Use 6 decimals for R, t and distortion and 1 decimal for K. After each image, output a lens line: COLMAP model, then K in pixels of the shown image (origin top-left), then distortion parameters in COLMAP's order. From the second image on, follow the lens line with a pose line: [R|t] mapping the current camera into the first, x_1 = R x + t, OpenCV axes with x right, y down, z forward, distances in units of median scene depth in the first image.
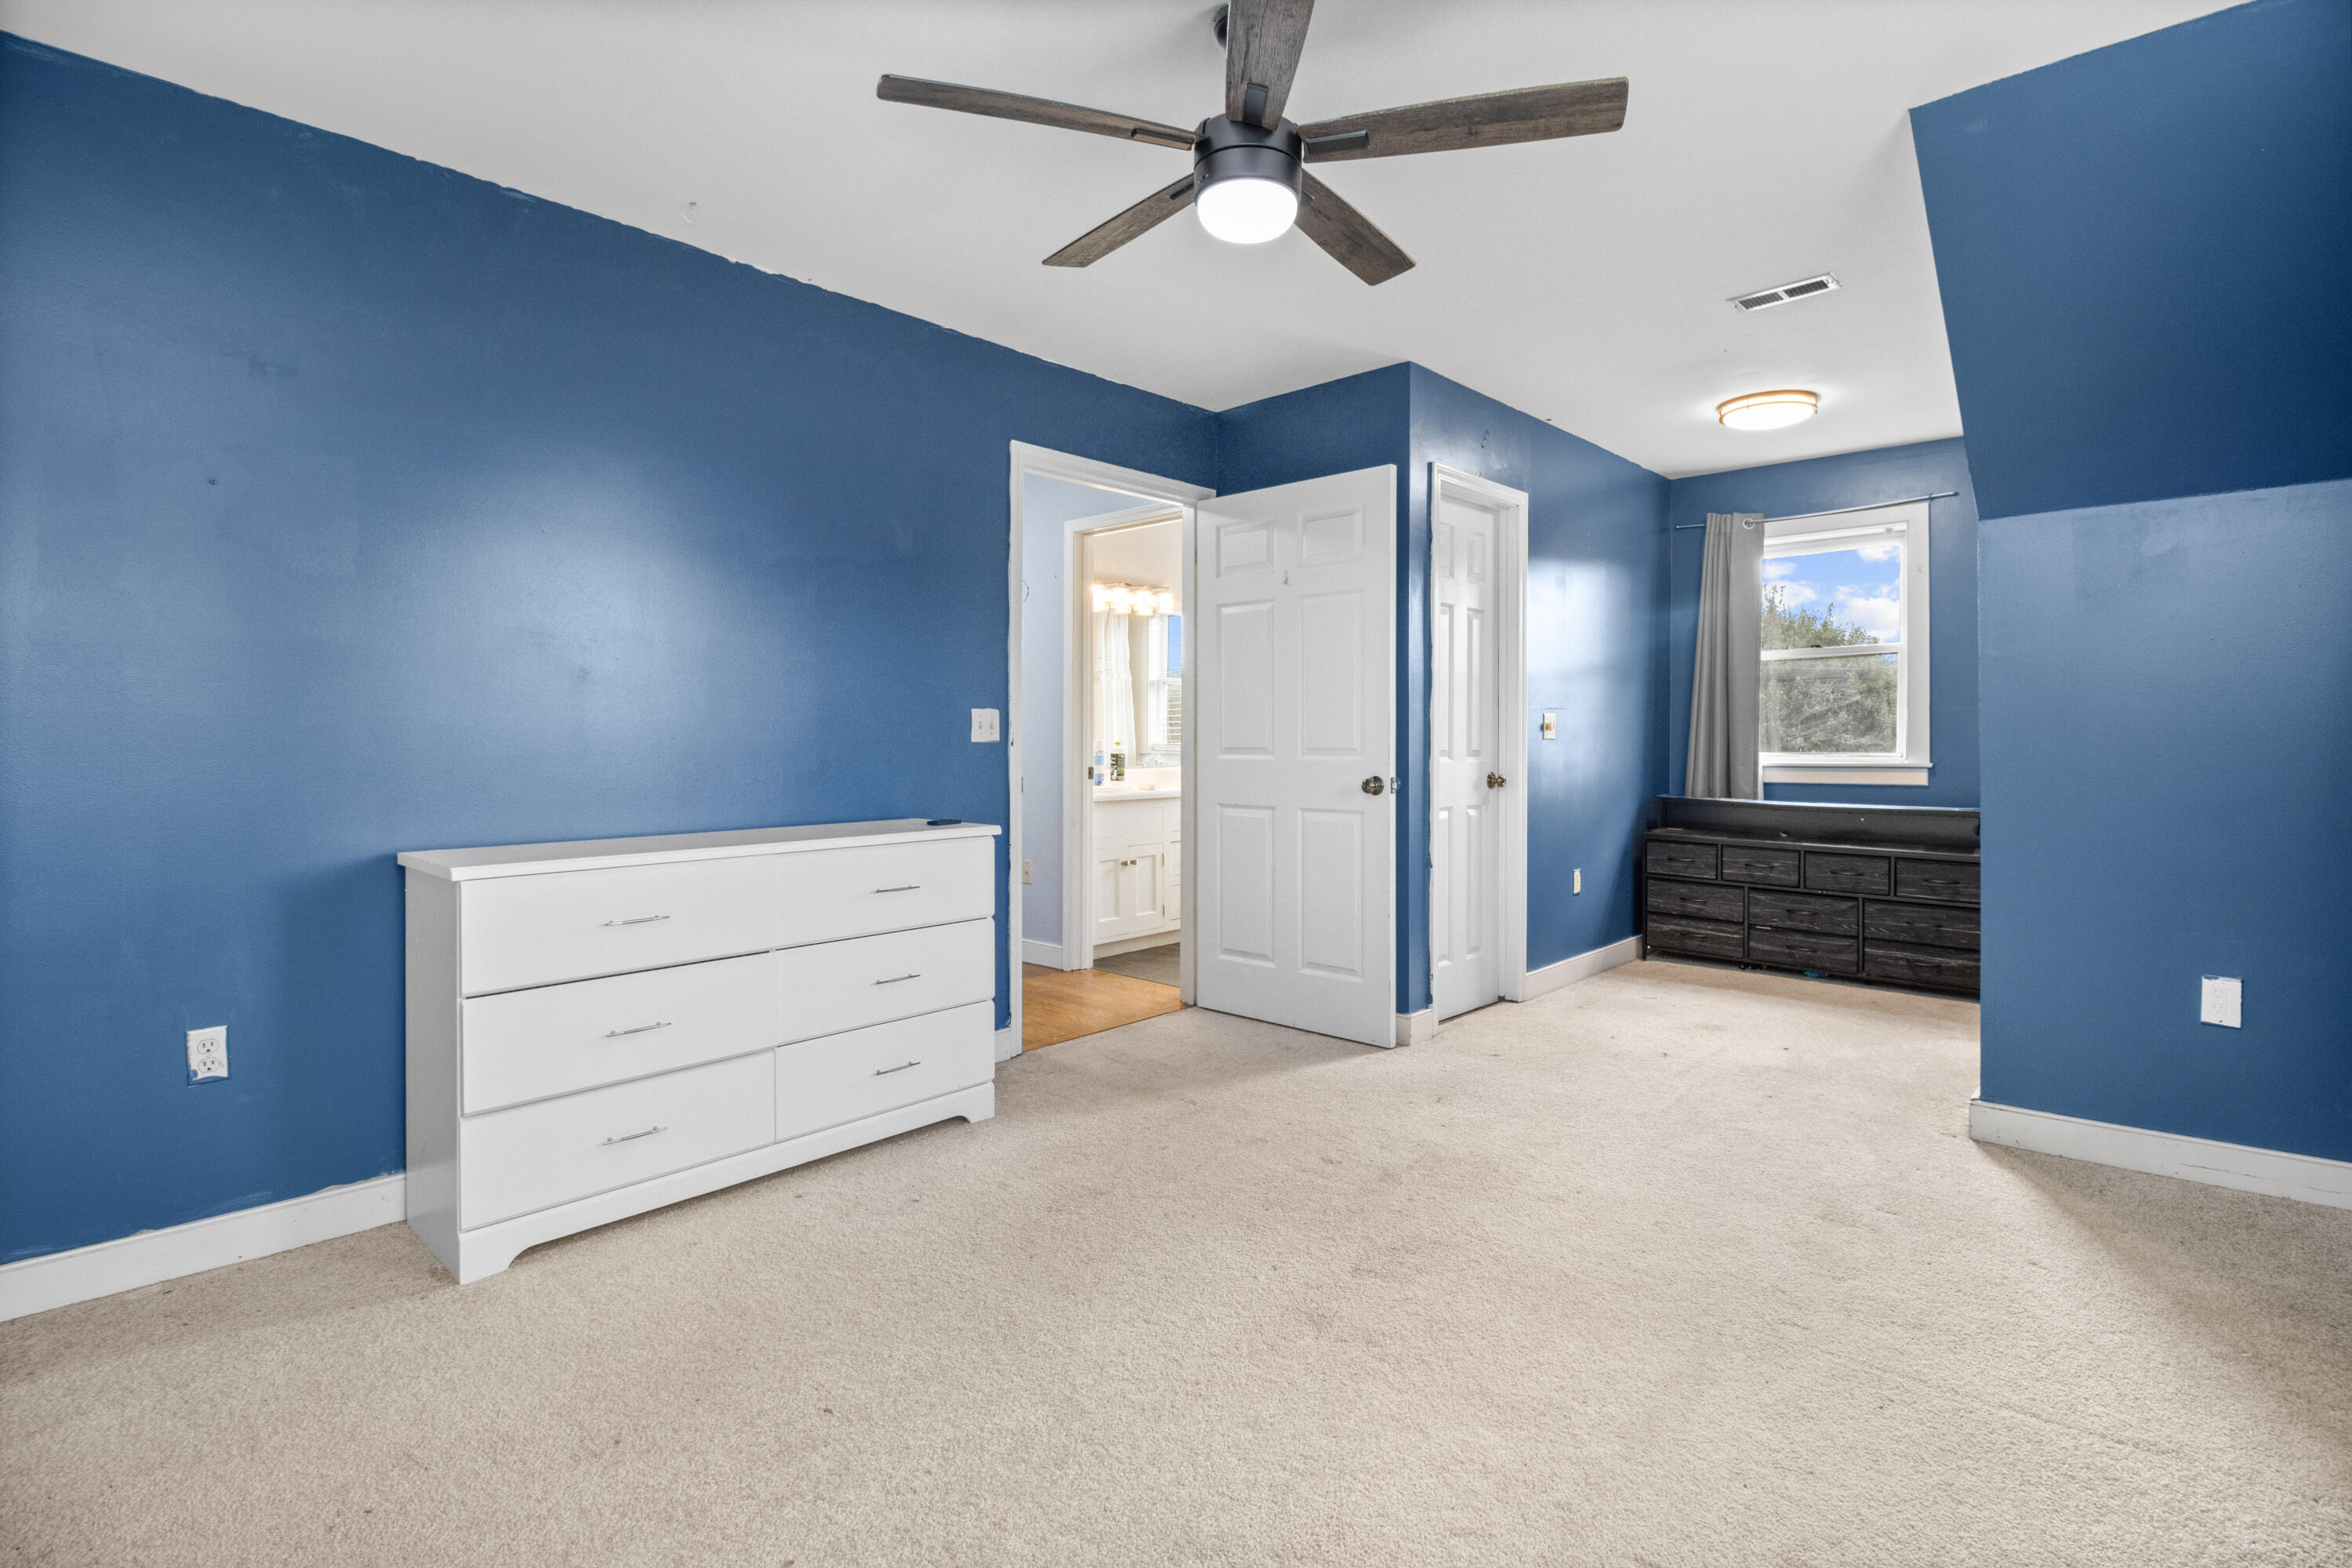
lens RADIAL K [[1087.6, 0, 1205.8], [0, 1087.6, 753.4], [0, 0, 1]] dist [-0.033589, -0.000443]
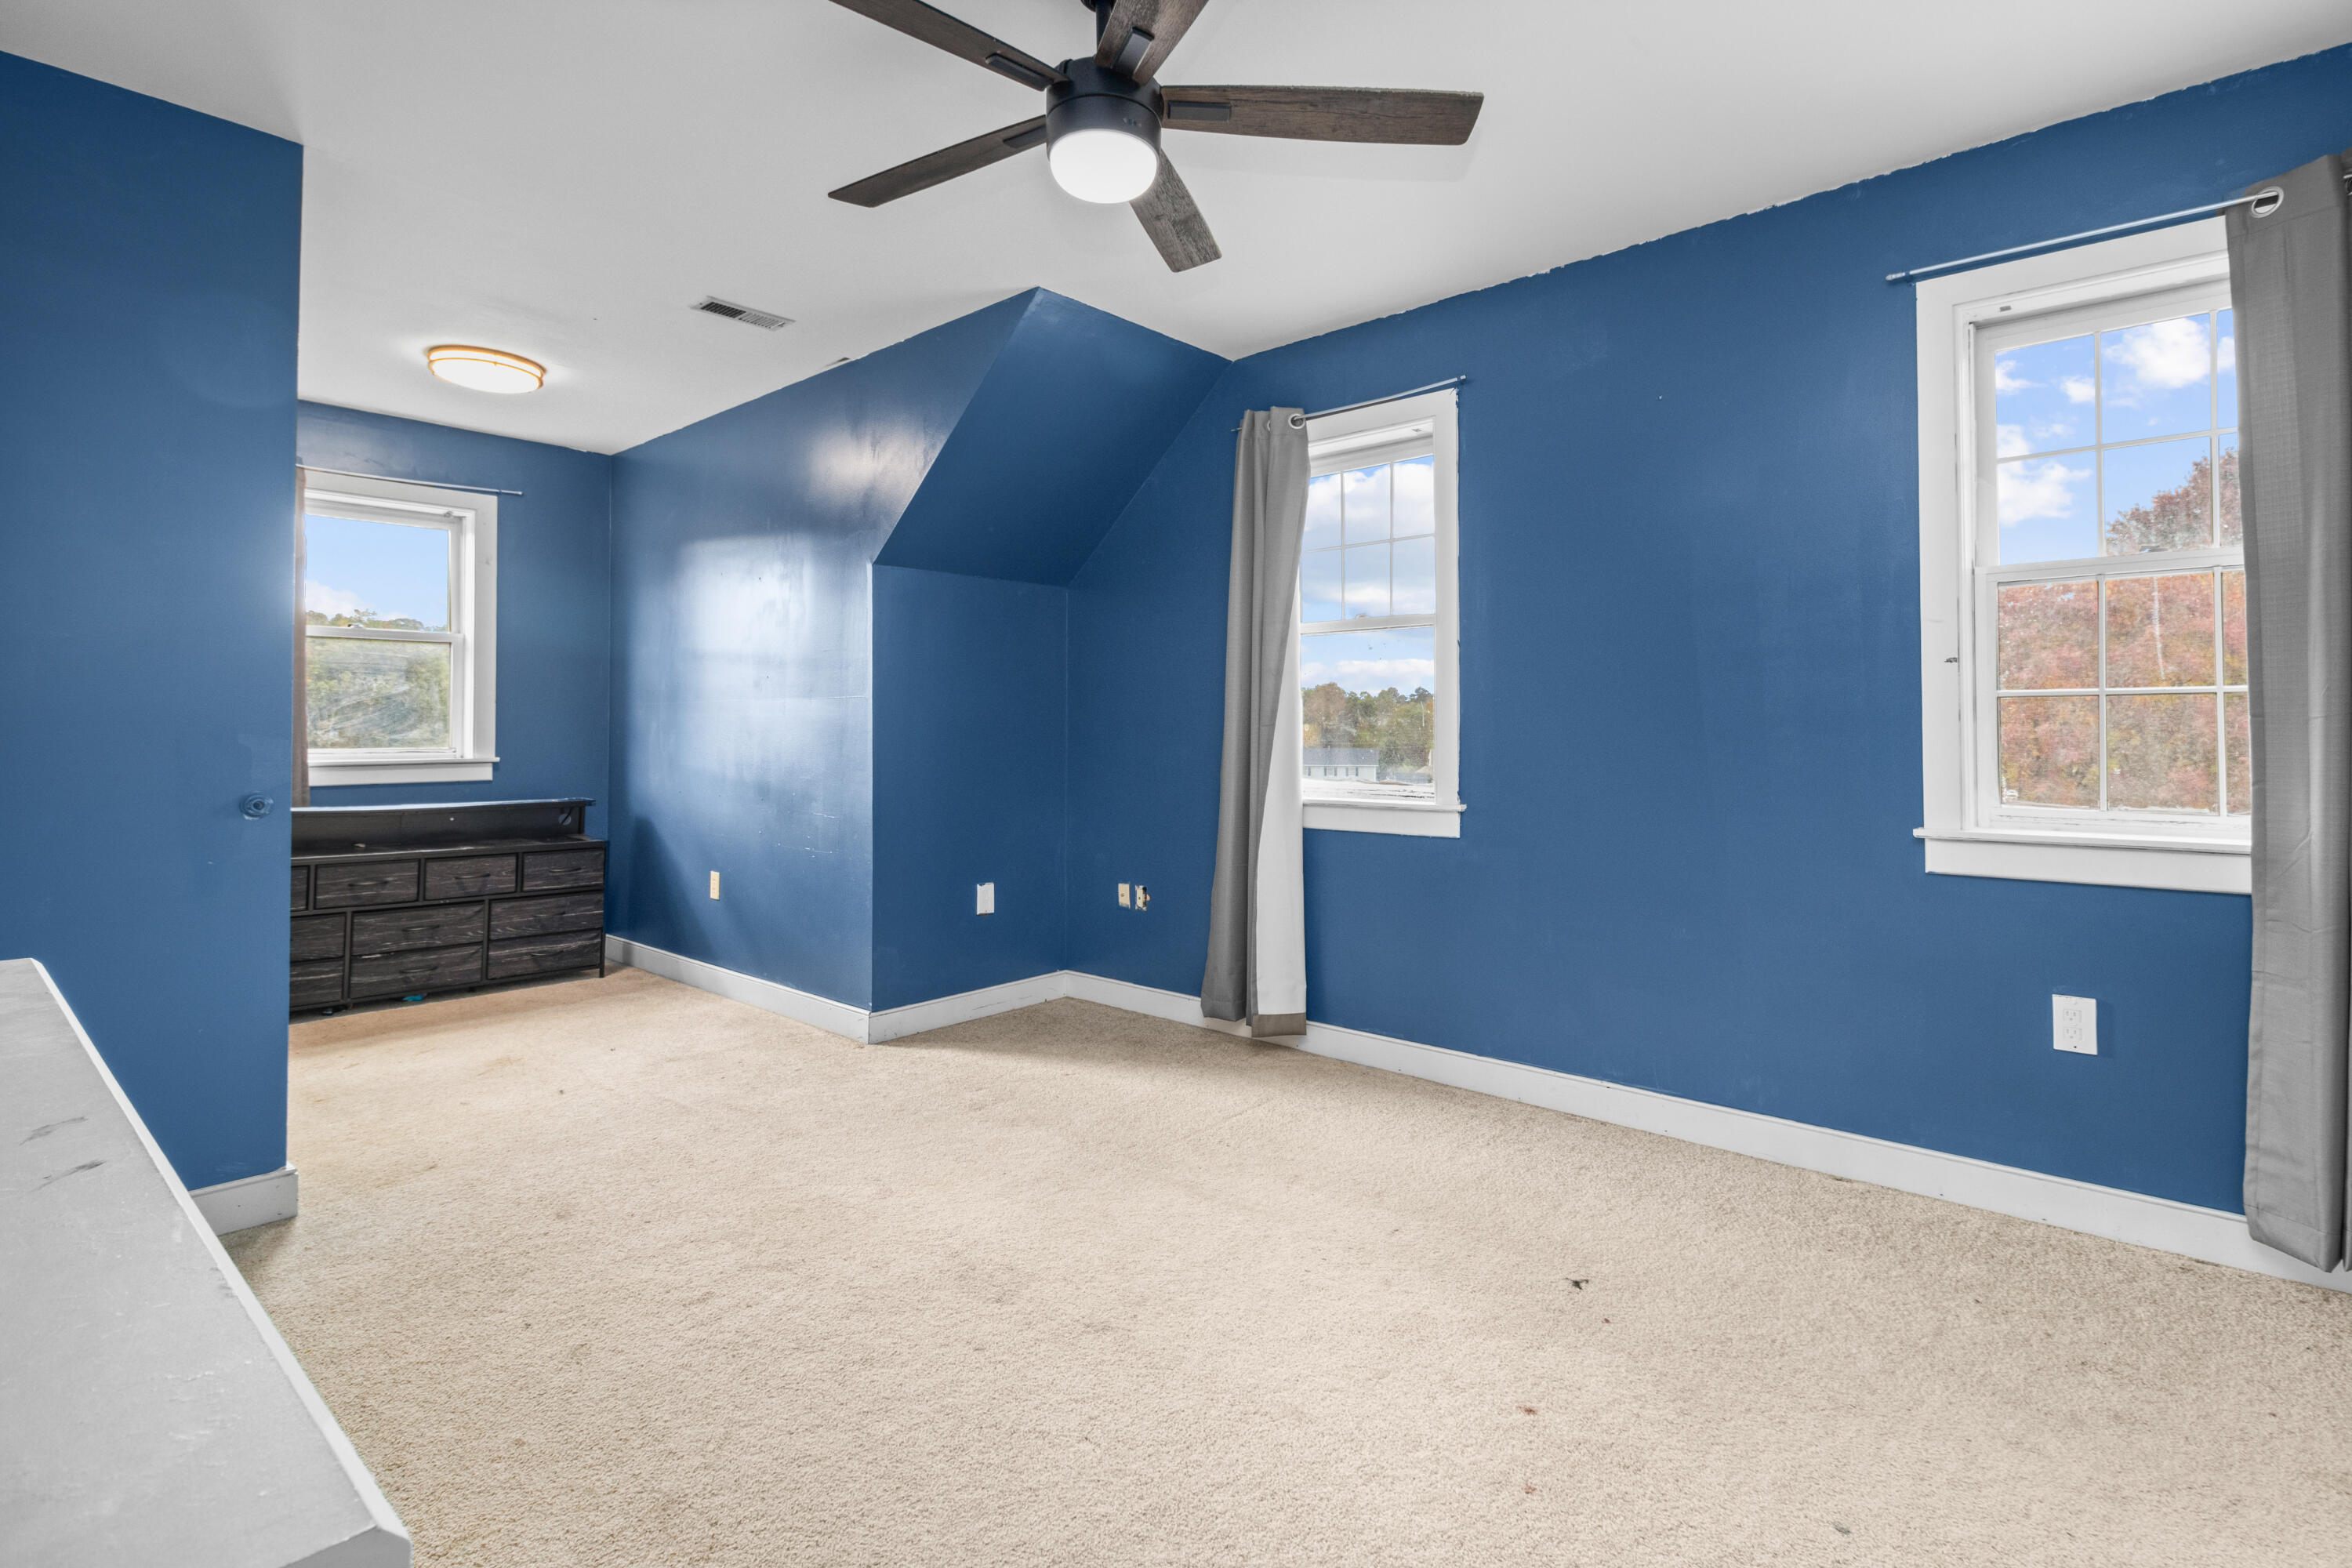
lens RADIAL K [[1119.4, 0, 1177.6], [0, 1119.4, 699.5], [0, 0, 1]] dist [0.000498, 0.000009]
pose [[-0.020599, 0.027999, 0.999396, -0.395293], [0.011029, 0.999553, -0.027776, -0.009262], [-0.999727, 0.010450, -0.020899, 0.393204]]
